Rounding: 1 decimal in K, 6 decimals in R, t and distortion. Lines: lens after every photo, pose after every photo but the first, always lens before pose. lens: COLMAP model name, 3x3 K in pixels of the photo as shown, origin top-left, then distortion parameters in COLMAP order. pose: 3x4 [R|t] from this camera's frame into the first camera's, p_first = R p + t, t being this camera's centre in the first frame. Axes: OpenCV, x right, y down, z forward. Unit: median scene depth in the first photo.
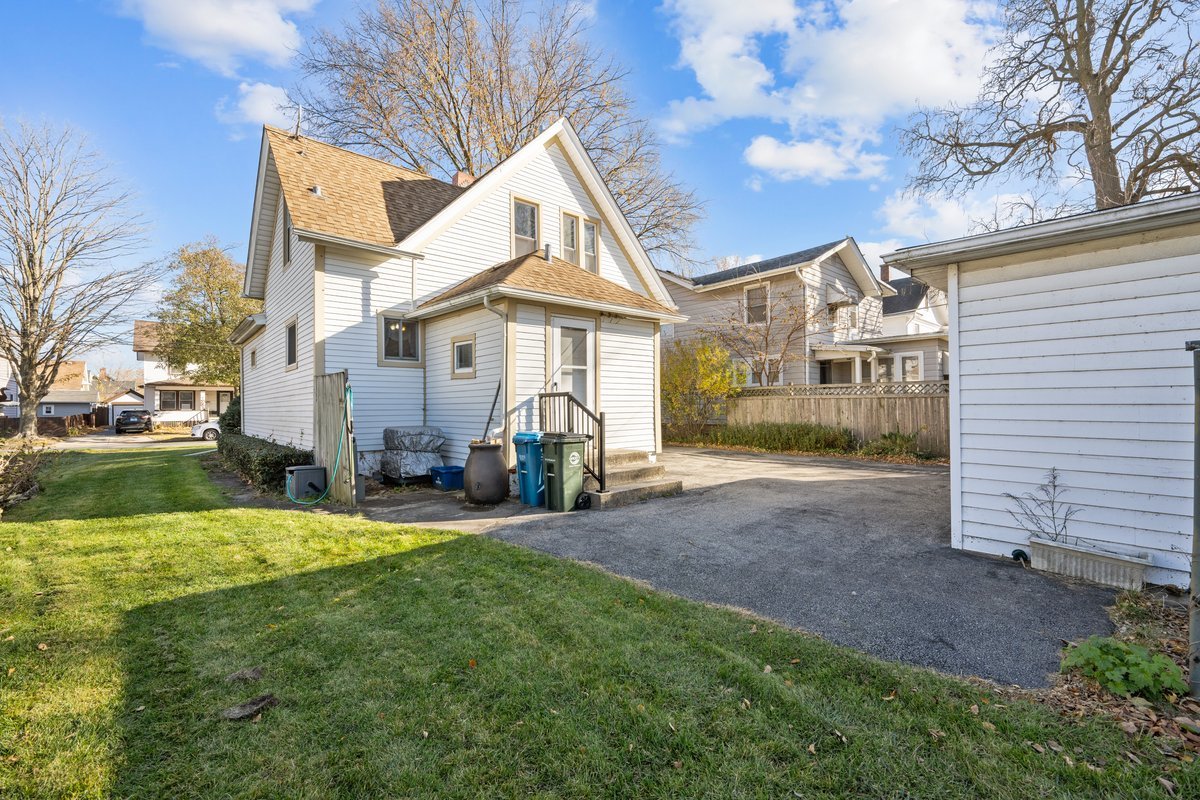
lens RADIAL K [[481.1, 0, 598.7], [0, 481.1, 399.8], [0, 0, 1]] dist [0.000519, 0.000409]
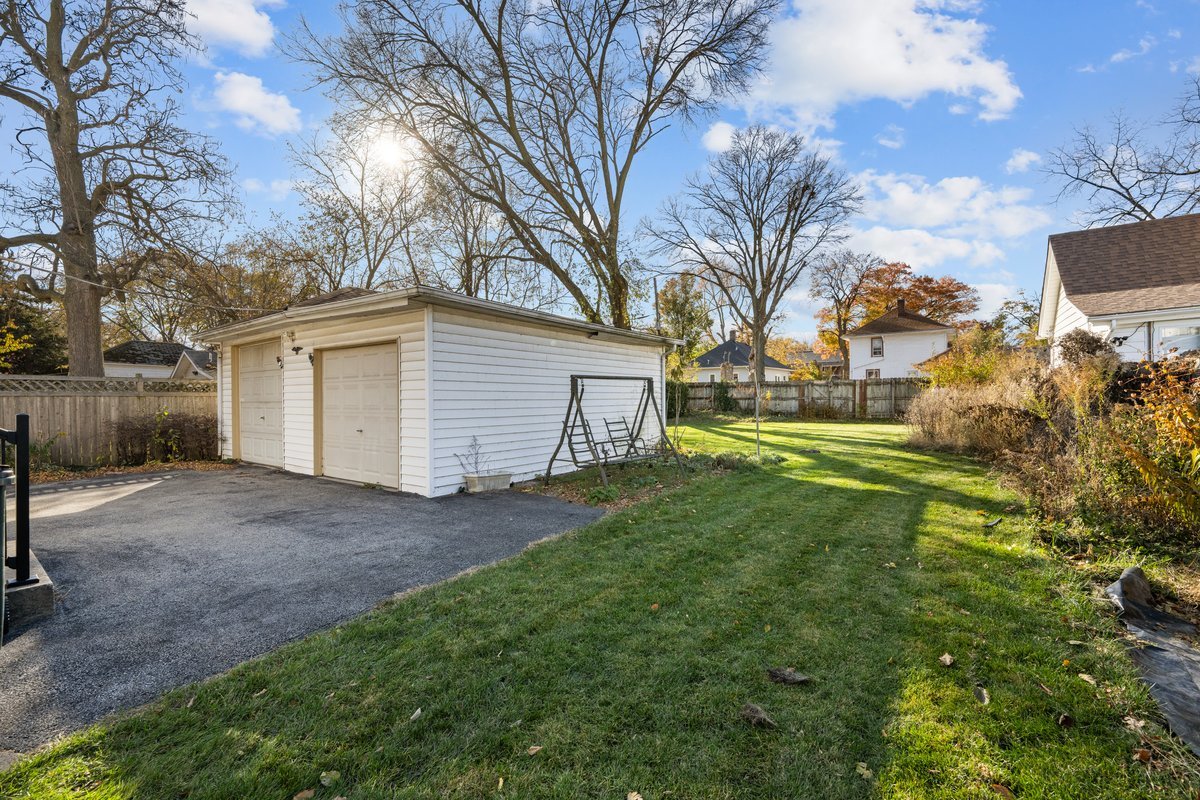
lens RADIAL K [[481.1, 0, 599.7], [0, 481.1, 397.9], [0, 0, 1]] dist [0.000519, 0.000409]
pose [[-0.179429, 0.012383, 0.983693, -0.810682], [-0.003963, 0.999904, -0.013310, 0.018863], [-0.983763, -0.006286, -0.179362, 0.757413]]
